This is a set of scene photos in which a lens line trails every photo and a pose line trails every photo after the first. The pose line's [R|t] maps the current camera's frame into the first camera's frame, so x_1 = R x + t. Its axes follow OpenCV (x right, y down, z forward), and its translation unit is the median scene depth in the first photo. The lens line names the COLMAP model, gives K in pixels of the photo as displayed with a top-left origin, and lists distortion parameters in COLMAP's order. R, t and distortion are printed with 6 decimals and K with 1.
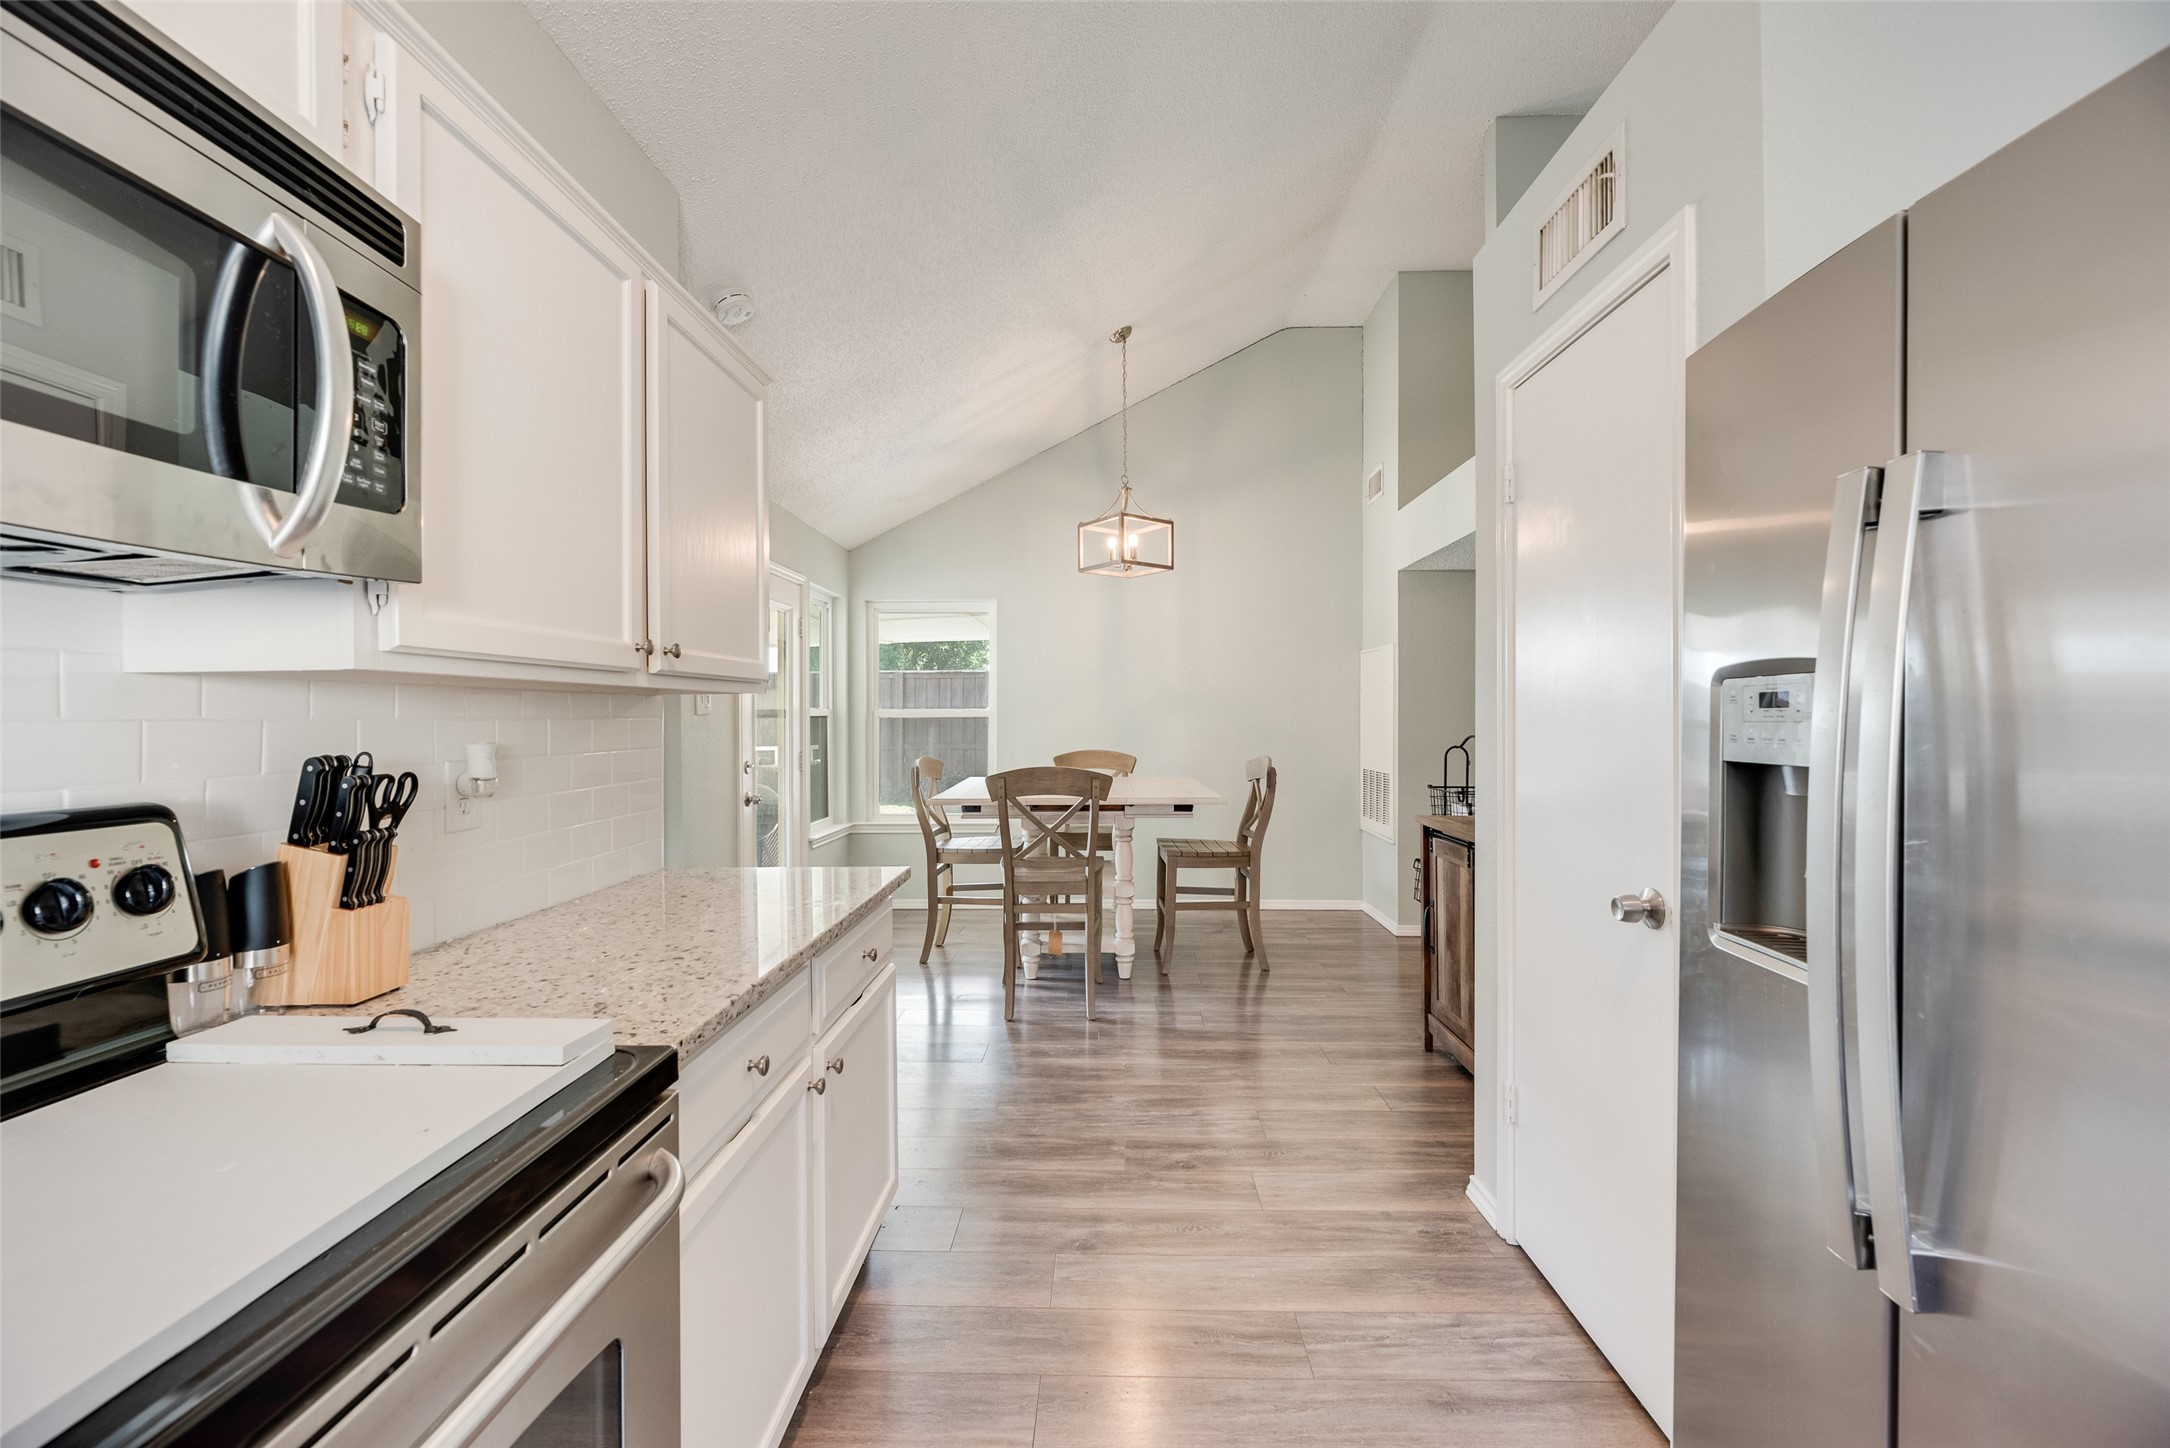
lens RADIAL K [[887.6, 0, 1085.0], [0, 887.6, 724.0], [0, 0, 1]] dist [0.000795, 0.000202]
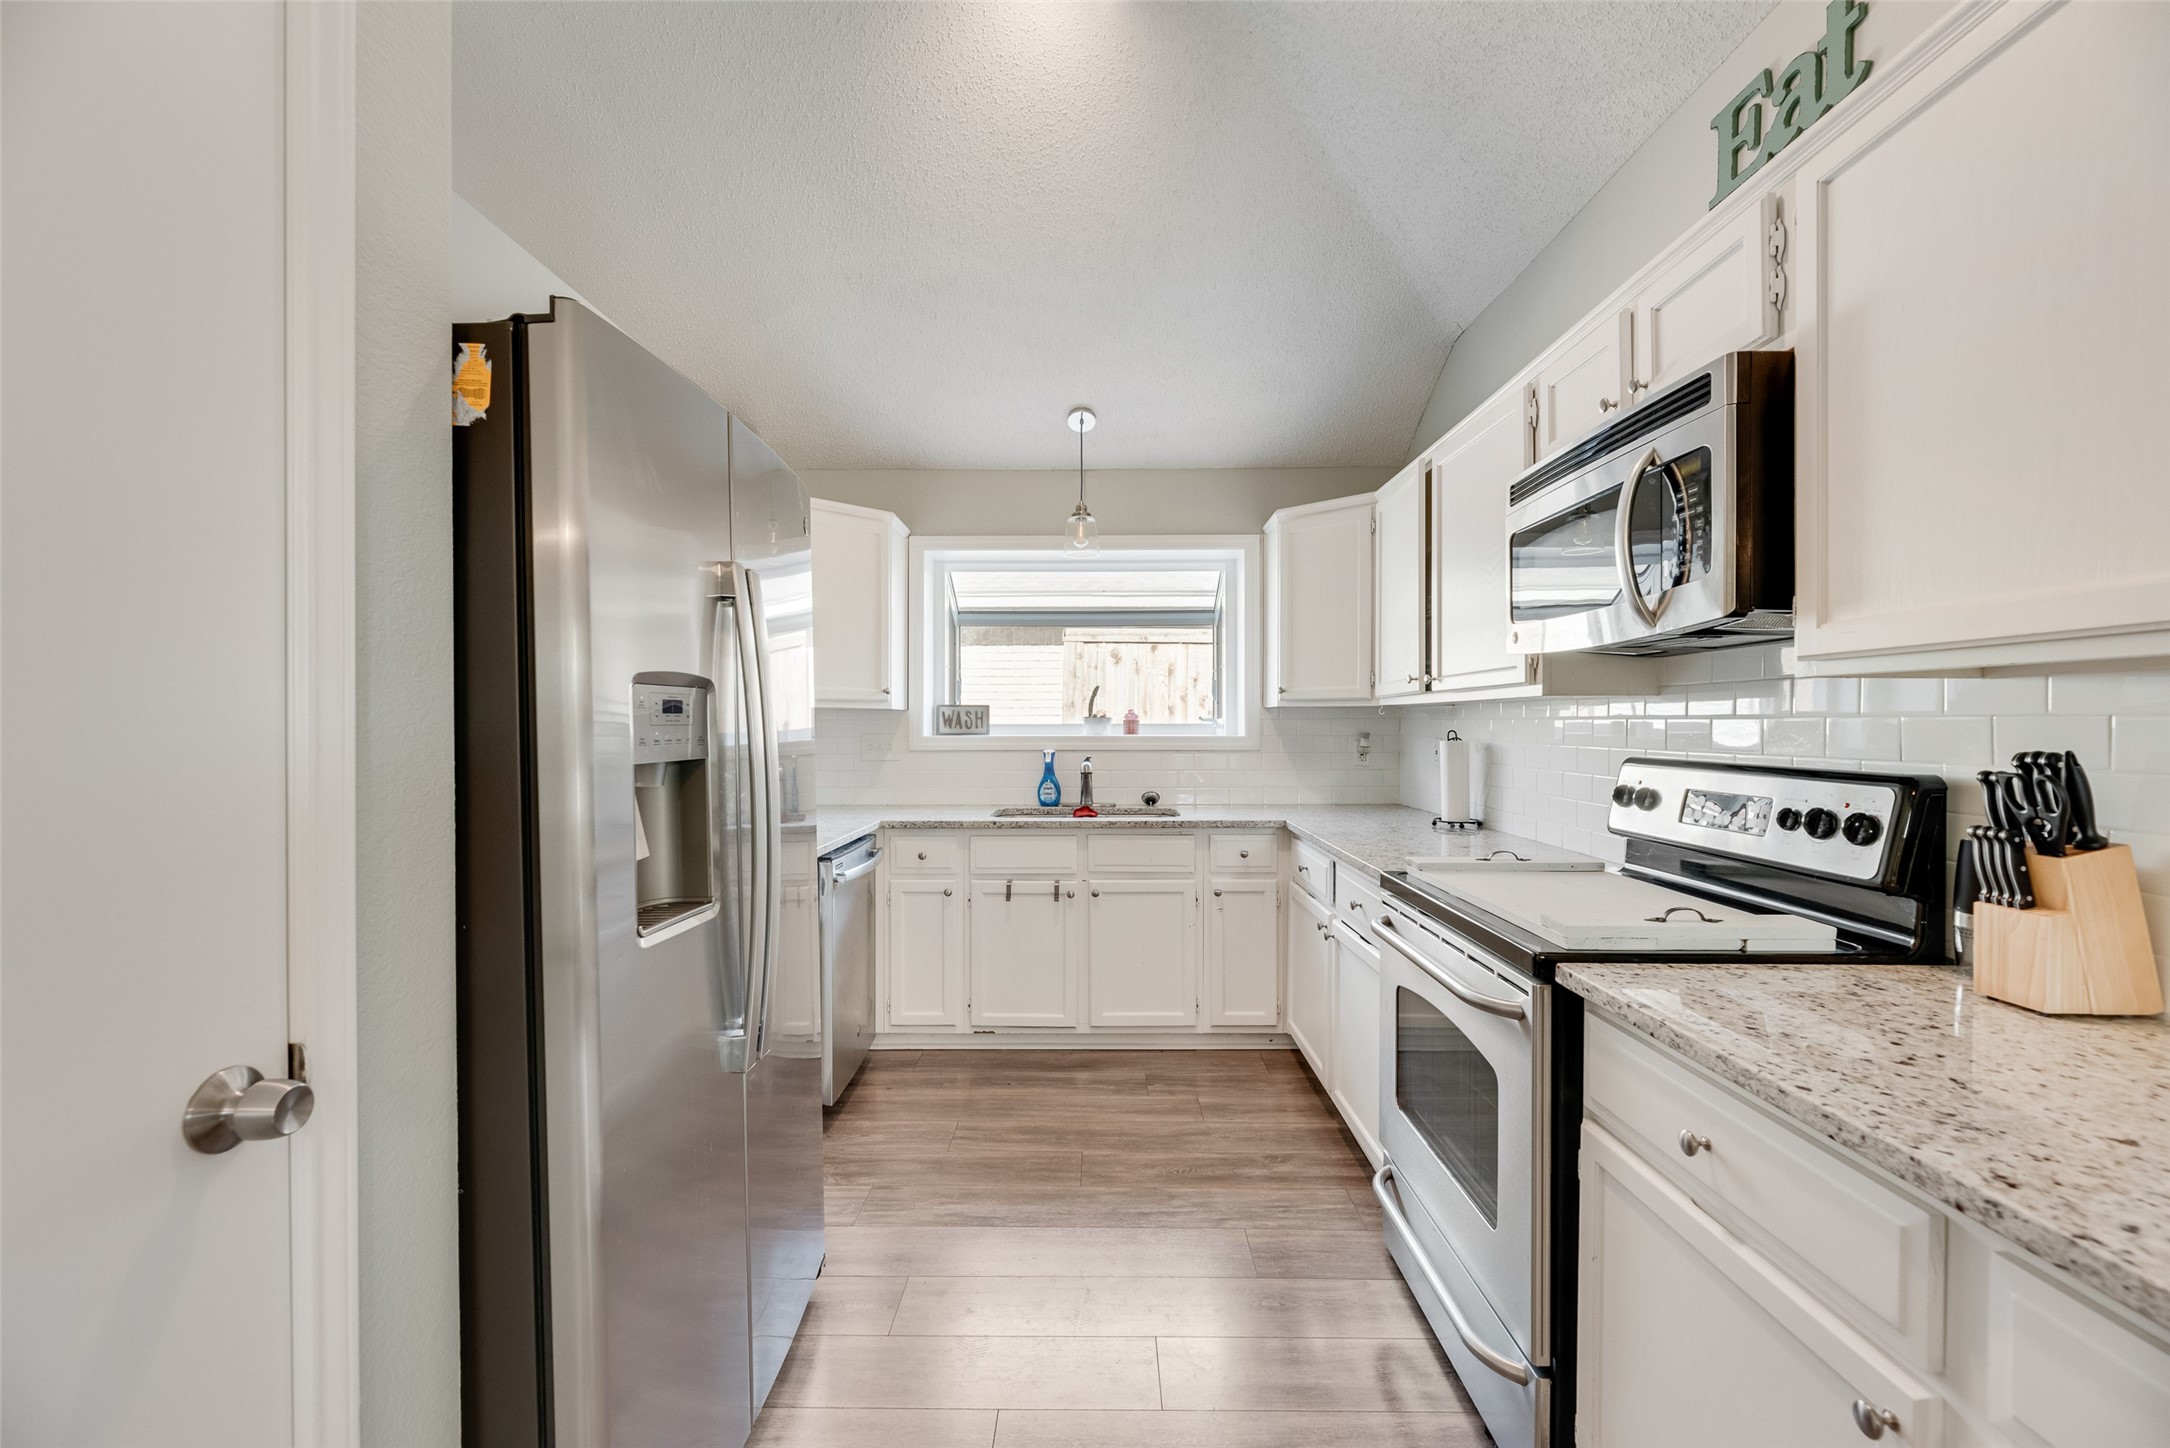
lens RADIAL K [[887.6, 0, 1085.0], [0, 887.6, 724.0], [0, 0, 1]] dist [0.000795, 0.000202]
pose [[-0.999724, 0.006534, -0.022573, 0.283789], [0.006145, 0.999832, 0.017292, -0.024026], [0.022682, 0.017148, -0.999596, 2.437355]]
